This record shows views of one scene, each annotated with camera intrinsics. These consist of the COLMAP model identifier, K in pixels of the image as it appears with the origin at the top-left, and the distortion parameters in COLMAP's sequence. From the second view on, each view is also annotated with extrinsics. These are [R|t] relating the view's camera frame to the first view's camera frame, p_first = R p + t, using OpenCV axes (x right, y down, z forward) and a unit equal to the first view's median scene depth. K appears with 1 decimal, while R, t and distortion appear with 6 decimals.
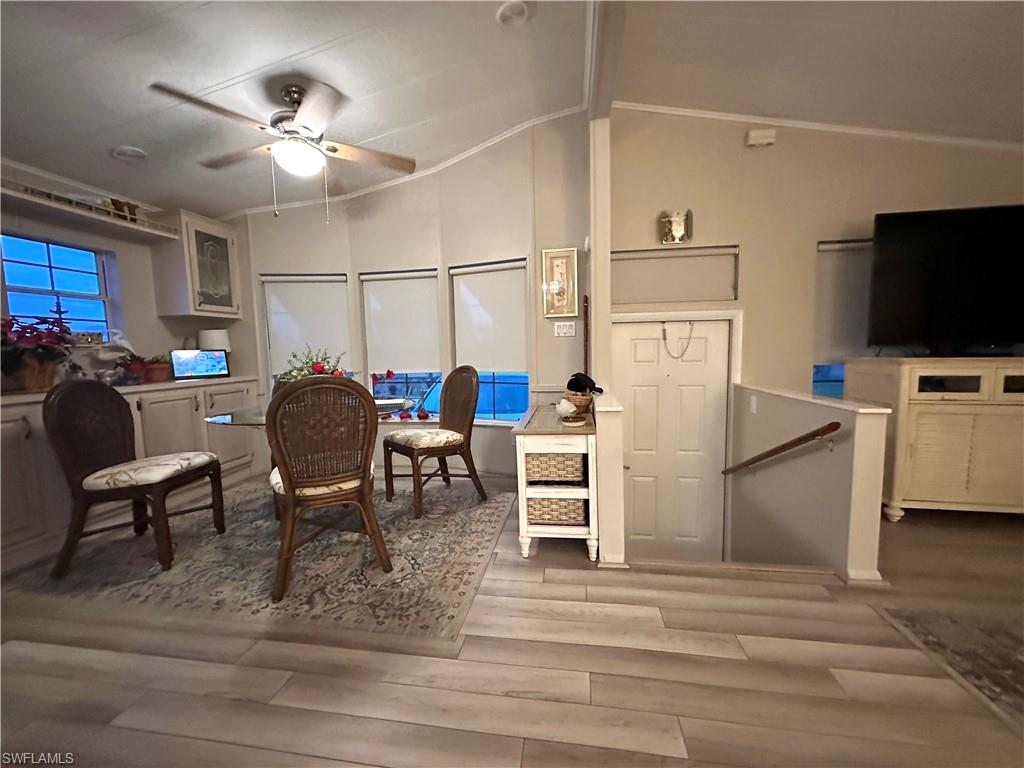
lens RADIAL K [[410.0, 0, 510.9], [0, 410.0, 385.6], [0, 0, 1]] dist [-0.006937, 0.002015]
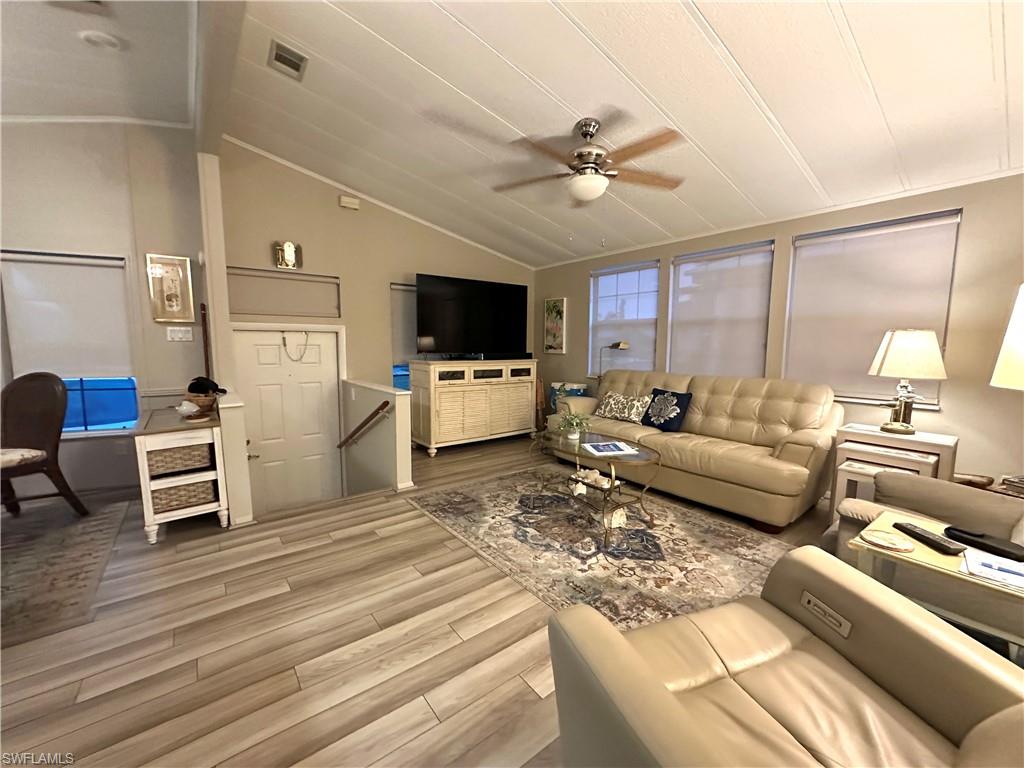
lens RADIAL K [[410.0, 0, 510.9], [0, 410.0, 385.6], [0, 0, 1]] dist [-0.006937, 0.002015]
pose [[0.683744, -0.053694, 0.727744, -0.074140], [0.042887, 0.998522, 0.033378, -0.008172], [-0.728460, 0.008388, 0.685037, -0.423897]]
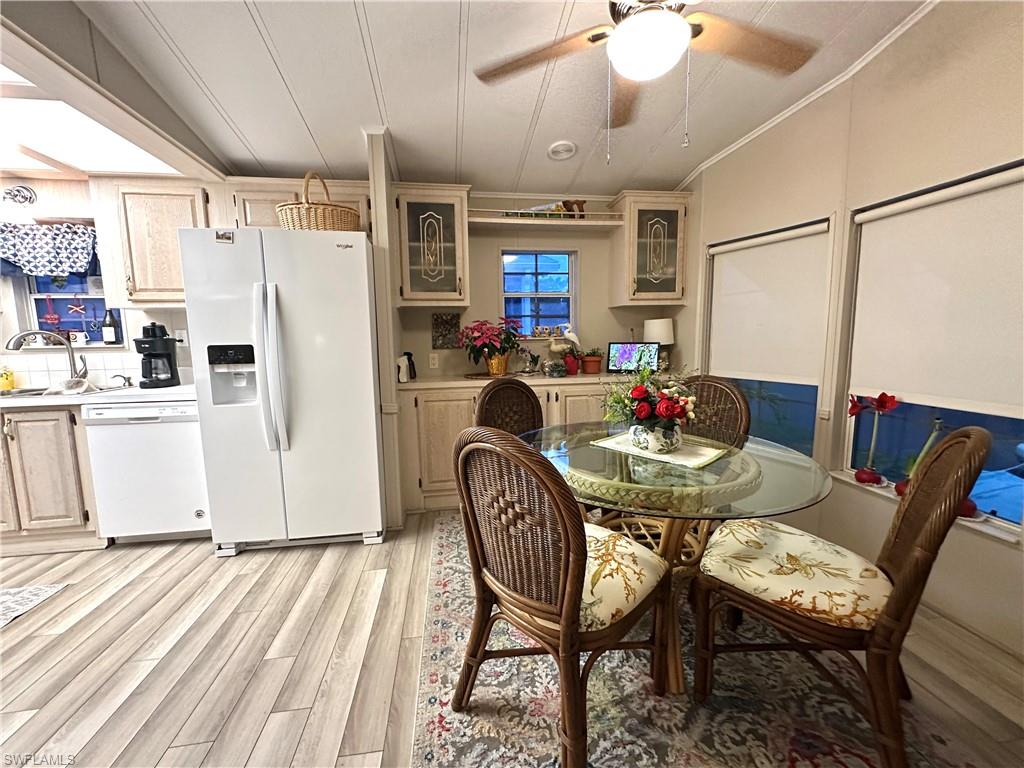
lens RADIAL K [[410.0, 0, 510.9], [0, 410.0, 385.6], [0, 0, 1]] dist [-0.006937, 0.002015]
pose [[0.304326, 0.141377, -0.942018, 0.059318], [-0.077415, 0.989324, 0.123467, -0.115176], [0.949417, 0.035352, 0.312021, 0.616932]]
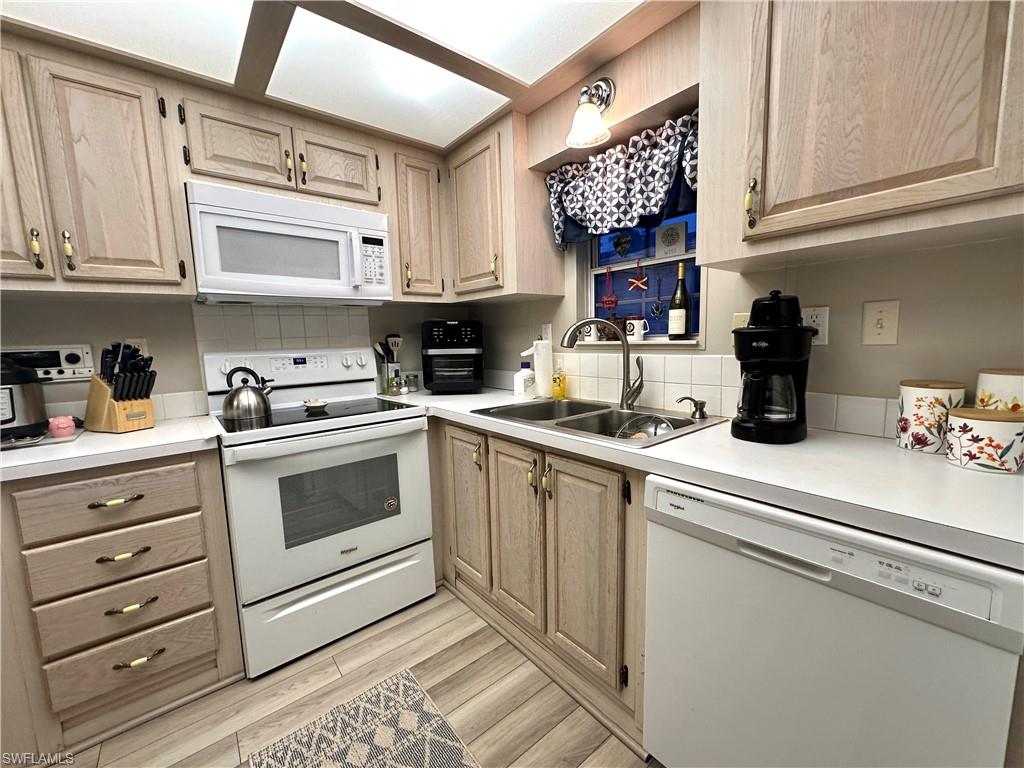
lens RADIAL K [[410.0, 0, 510.9], [0, 410.0, 385.6], [0, 0, 1]] dist [-0.006937, 0.002015]
pose [[-0.666887, 0.136313, -0.732585, -0.715596], [-0.016761, 0.980133, 0.197632, -0.053513], [0.744970, 0.144076, -0.651354, 0.137739]]
